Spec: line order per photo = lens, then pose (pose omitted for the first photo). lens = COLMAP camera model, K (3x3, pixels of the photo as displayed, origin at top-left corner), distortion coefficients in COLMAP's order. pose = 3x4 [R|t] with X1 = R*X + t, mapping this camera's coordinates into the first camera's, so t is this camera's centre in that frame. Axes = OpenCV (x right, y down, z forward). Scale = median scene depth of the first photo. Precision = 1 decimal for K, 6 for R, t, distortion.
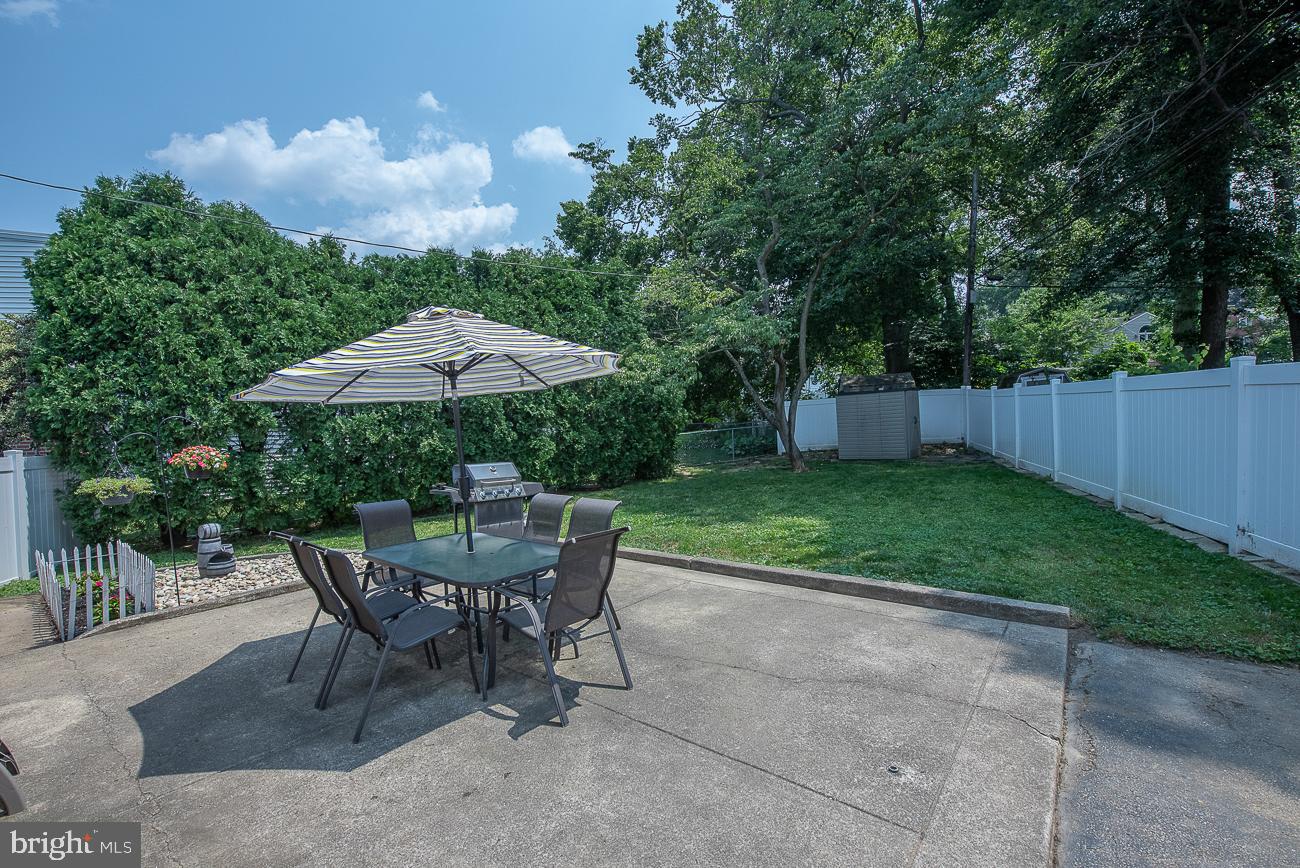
lens RADIAL K [[542.0, 0, 650.0], [0, 542.0, 434.0], [0, 0, 1]] dist [-0.013301, -0.000042]
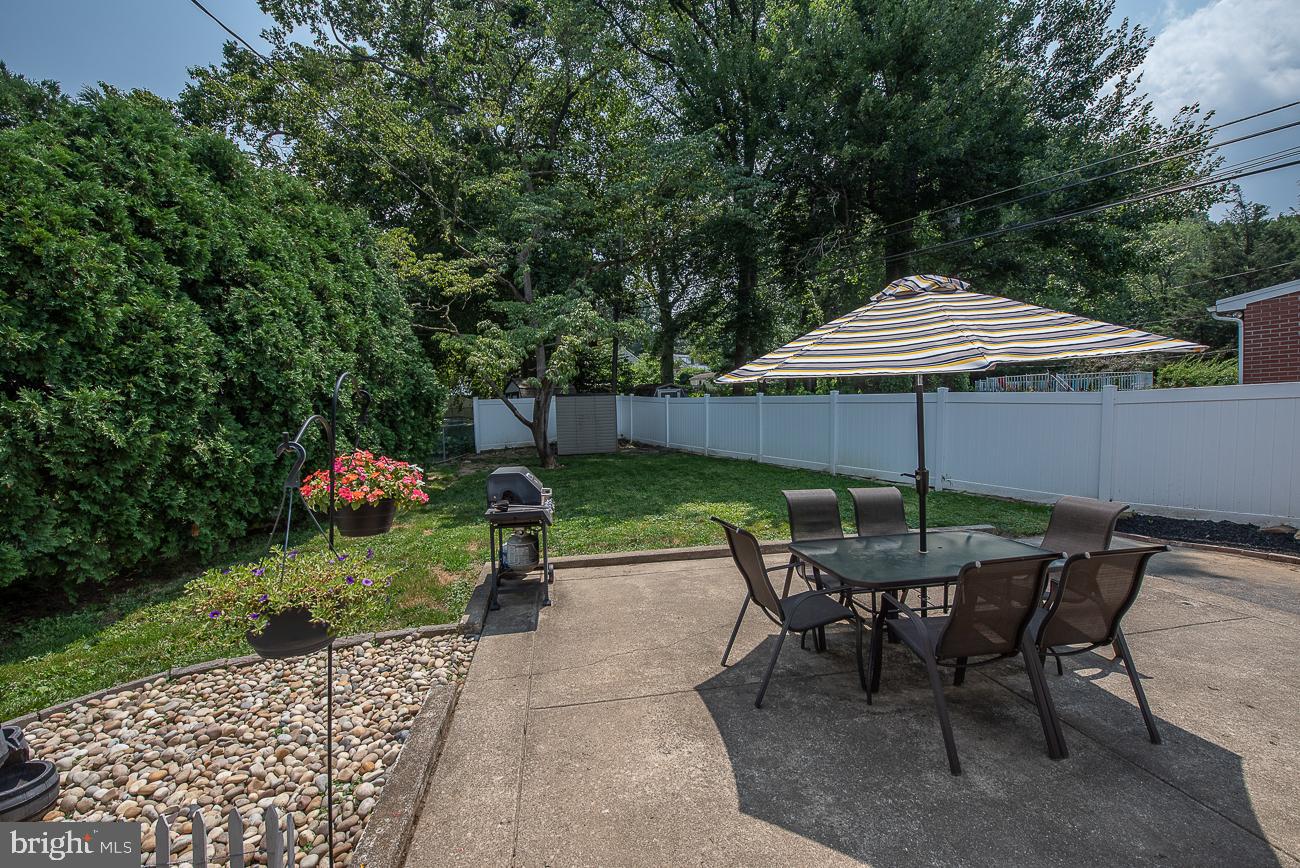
lens RADIAL K [[511.3, 0, 647.1], [0, 511.3, 433.3], [0, 0, 1]] dist [-0.015811, -0.003052]
pose [[0.659532, -0.001610, 0.751675, -0.173657], [0.003800, 0.999992, -0.001192, 0.002764], [-0.751667, 0.003643, 0.659533, 0.106360]]
